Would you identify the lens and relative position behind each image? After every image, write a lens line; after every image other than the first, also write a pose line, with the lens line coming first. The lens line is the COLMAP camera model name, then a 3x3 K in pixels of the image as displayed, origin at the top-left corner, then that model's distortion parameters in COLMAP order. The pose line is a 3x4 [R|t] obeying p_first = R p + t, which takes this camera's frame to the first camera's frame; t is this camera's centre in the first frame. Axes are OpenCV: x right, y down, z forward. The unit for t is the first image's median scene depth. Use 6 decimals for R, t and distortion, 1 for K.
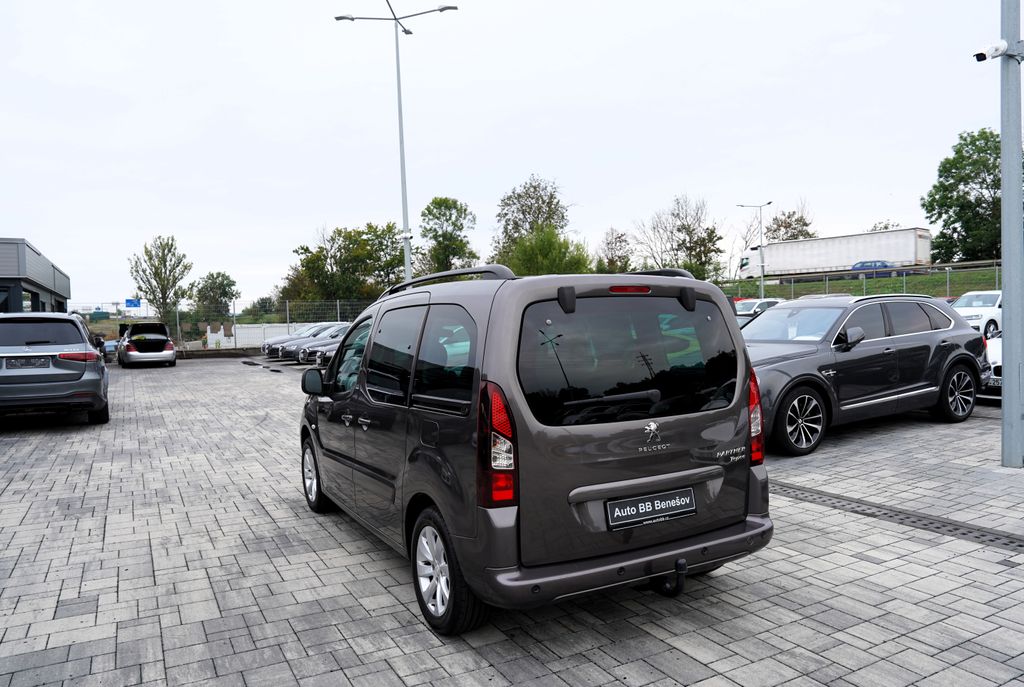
lens RADIAL K [[741.4, 0, 529.7], [0, 741.4, 321.1], [0, 0, 1]] dist [-0.116912, 0.082822]
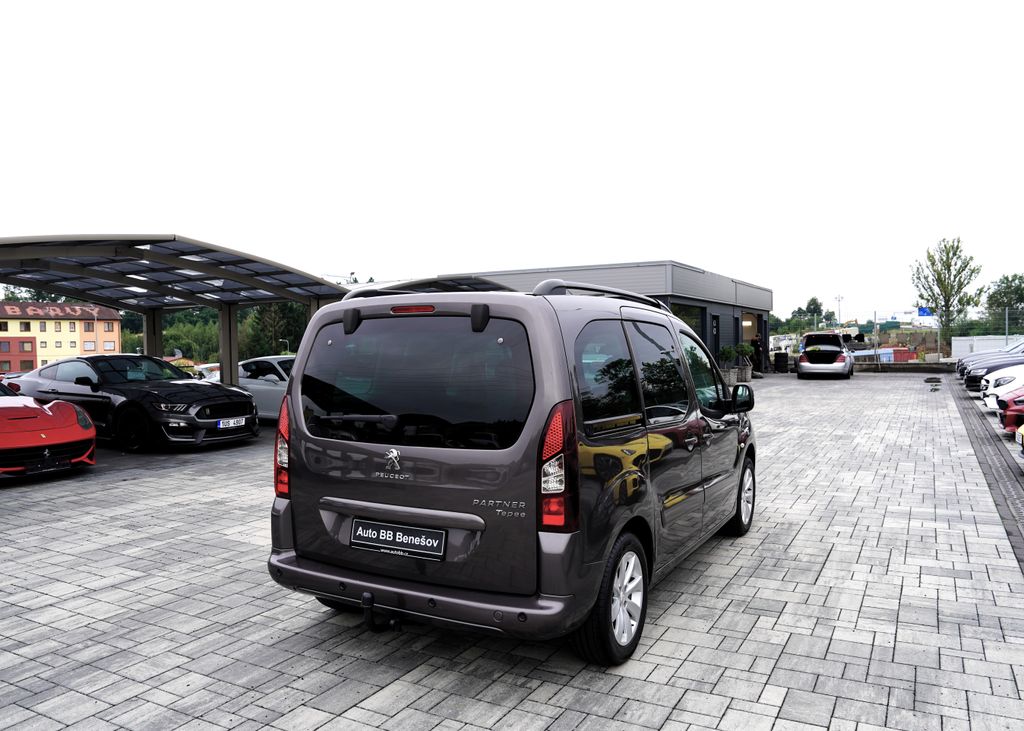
lens RADIAL K [[784.7, 0, 507.4], [0, 784.7, 348.1], [0, 0, 1]] dist [-0.104446, 0.066843]
pose [[0.525695, 0.019837, -0.850442, 0.061561], [-0.000370, 0.999733, 0.023091, -0.000969], [0.850673, -0.011824, 0.525563, 0.033132]]
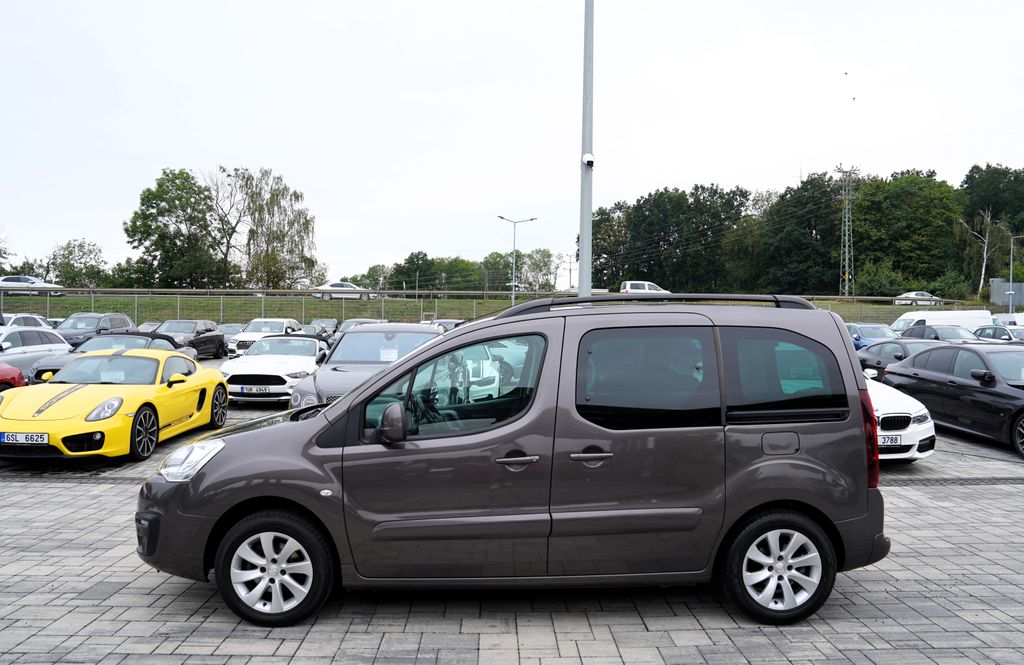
lens RADIAL K [[721.5, 0, 518.5], [0, 721.5, 278.1], [0, 0, 1]] dist [-0.121157, 0.080139]
pose [[0.459098, 0.097669, 0.883001, -0.074241], [-0.015283, 0.994659, -0.102074, 0.001207], [-0.888254, 0.033367, 0.458138, 0.049403]]
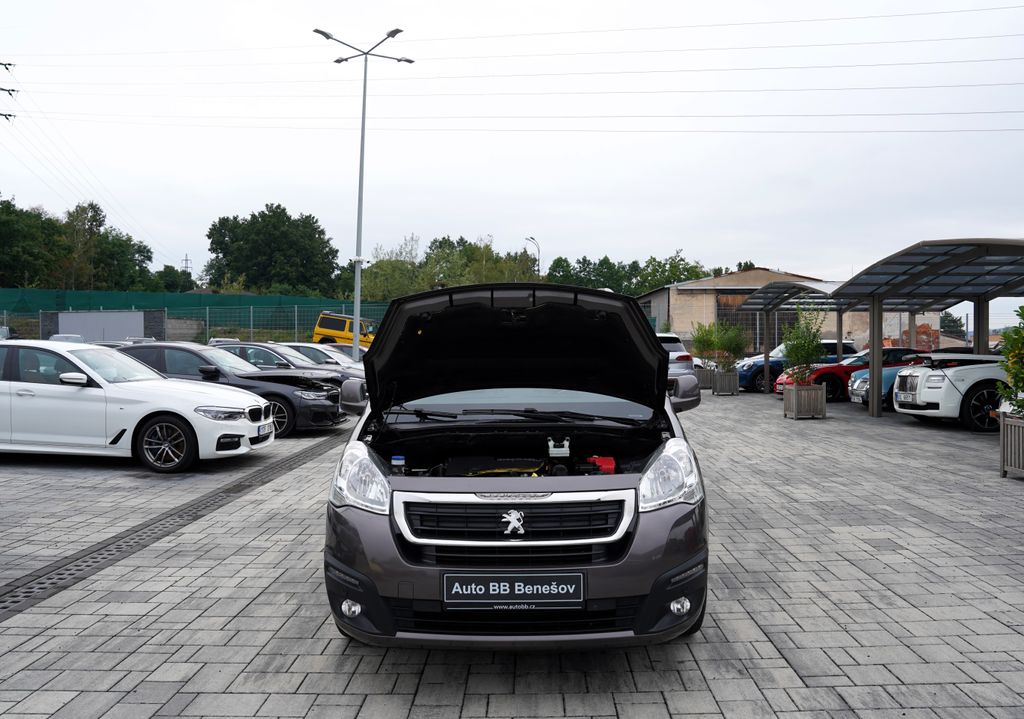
lens RADIAL K [[768.3, 0, 521.7], [0, 768.3, 340.1], [0, 0, 1]] dist [-0.109313, 0.077944]
pose [[-0.864769, 0.032065, 0.501146, -0.047677], [0.028533, 0.999485, -0.014715, 0.002771], [-0.501359, 0.001574, -0.865238, 0.154530]]
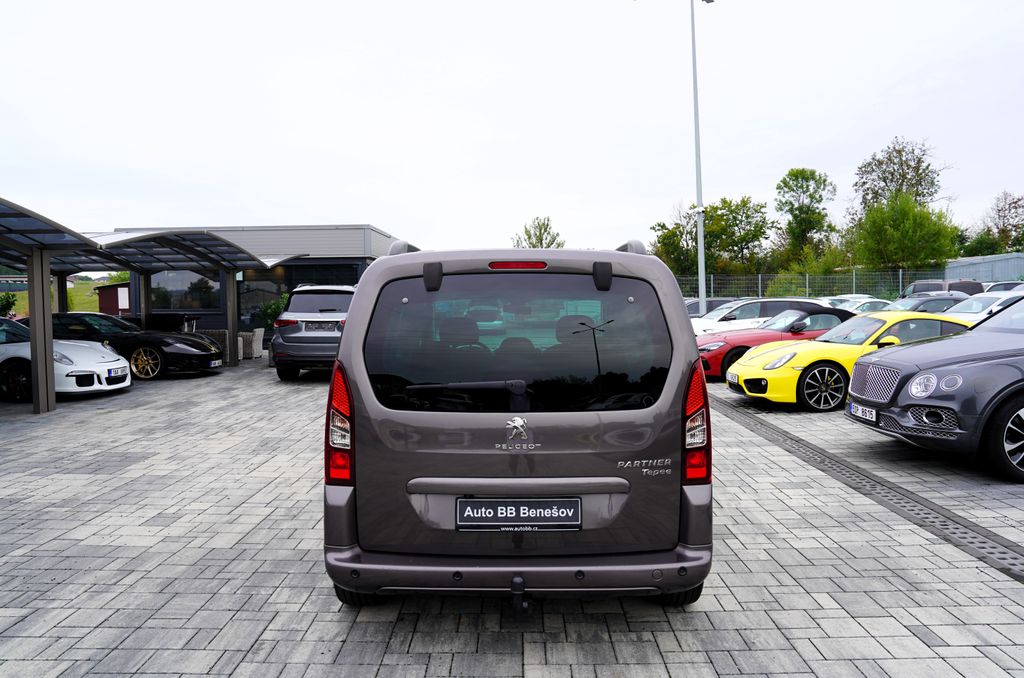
lens RADIAL K [[728.6, 0, 516.6], [0, 728.6, 315.7], [0, 0, 1]] dist [-0.115386, 0.084594]
pose [[0.870948, 0.027069, -0.490628, 0.032645], [-0.013632, 0.999428, 0.030941, -0.000553], [0.491185, -0.020259, 0.870819, 0.013912]]
